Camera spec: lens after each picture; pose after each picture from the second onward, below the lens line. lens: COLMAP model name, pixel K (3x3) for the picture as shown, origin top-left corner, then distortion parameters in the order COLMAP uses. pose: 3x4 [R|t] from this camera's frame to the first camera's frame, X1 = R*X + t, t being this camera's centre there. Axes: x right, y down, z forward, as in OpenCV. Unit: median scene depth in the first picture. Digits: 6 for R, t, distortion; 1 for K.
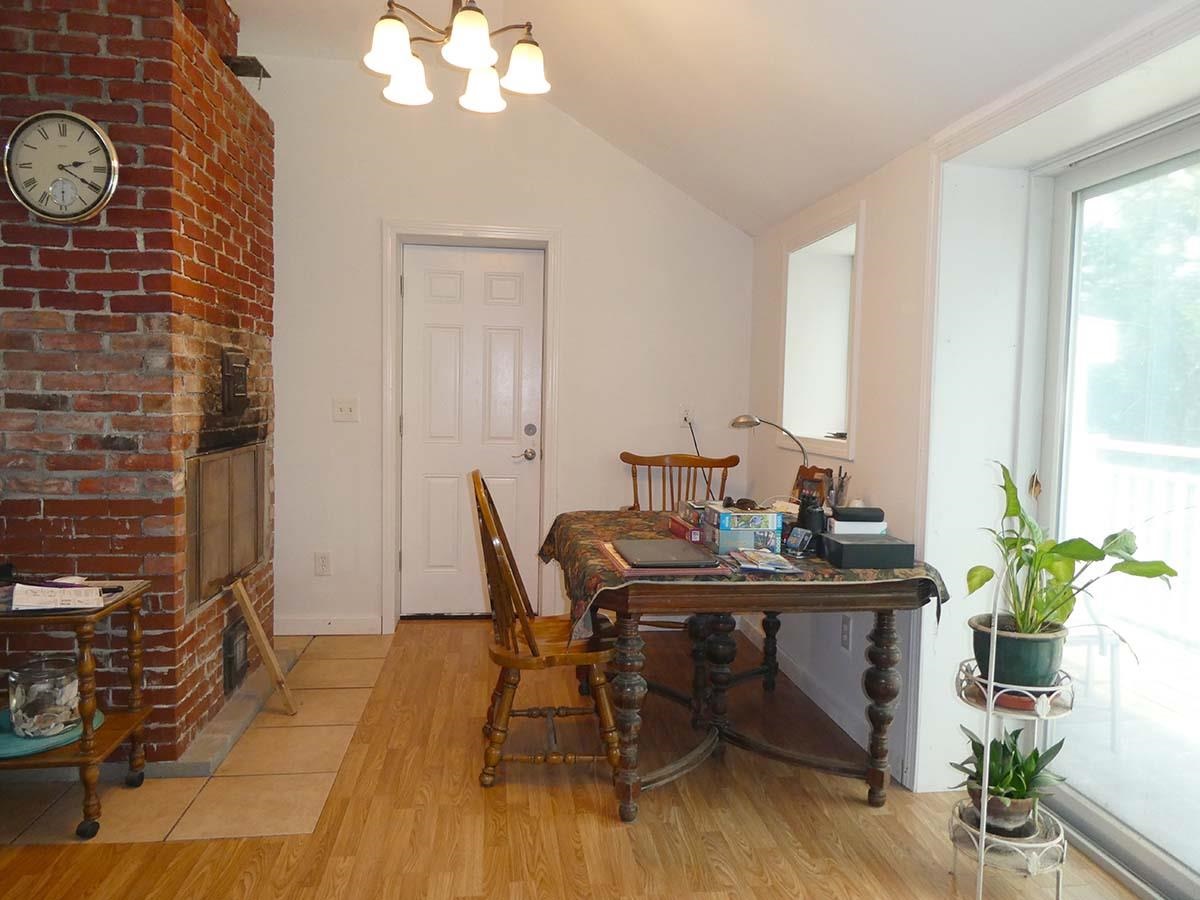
lens RADIAL K [[852.9, 0, 601.3], [0, 852.9, 448.8], [0, 0, 1]] dist [0.003351, -0.004967]
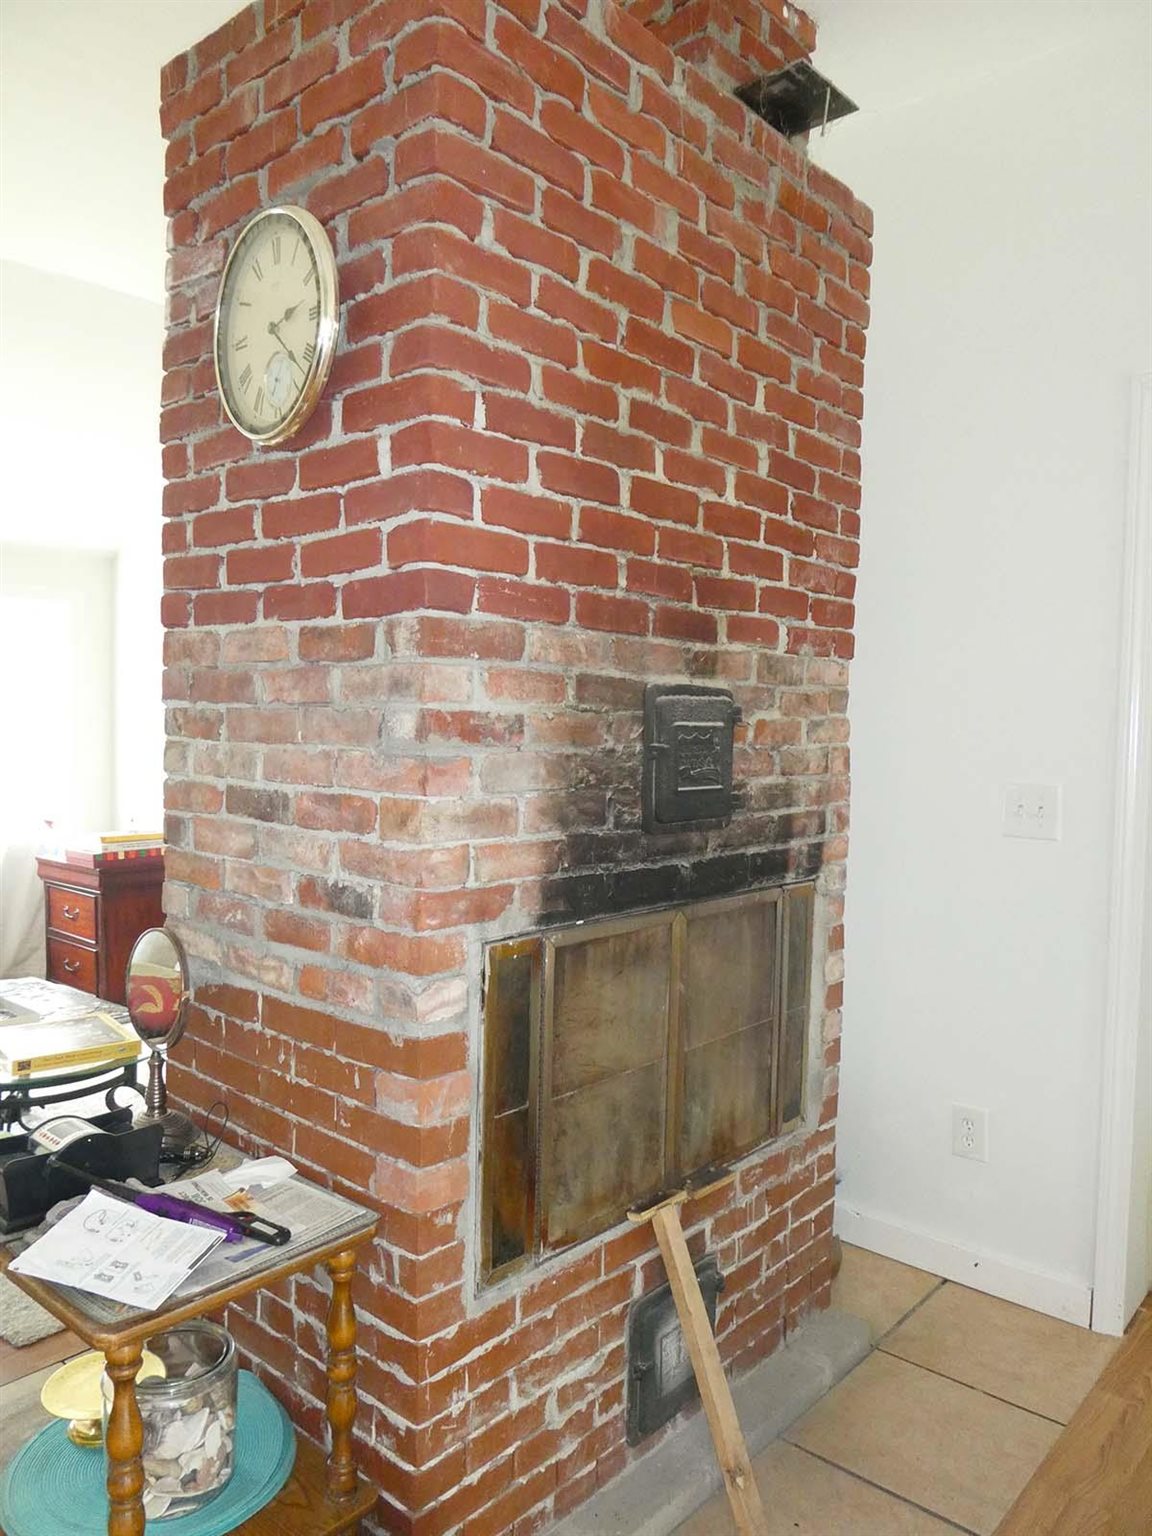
lens RADIAL K [[1091.7, 0, 579.3], [0, 1091.7, 774.1], [0, 0, 1]] dist [0.003351, -0.004967]
pose [[0.668929, 0.029609, -0.742736, -0.043245], [-0.053984, 0.998503, -0.008815, -0.076062], [0.741363, 0.045993, 0.669526, 0.689445]]
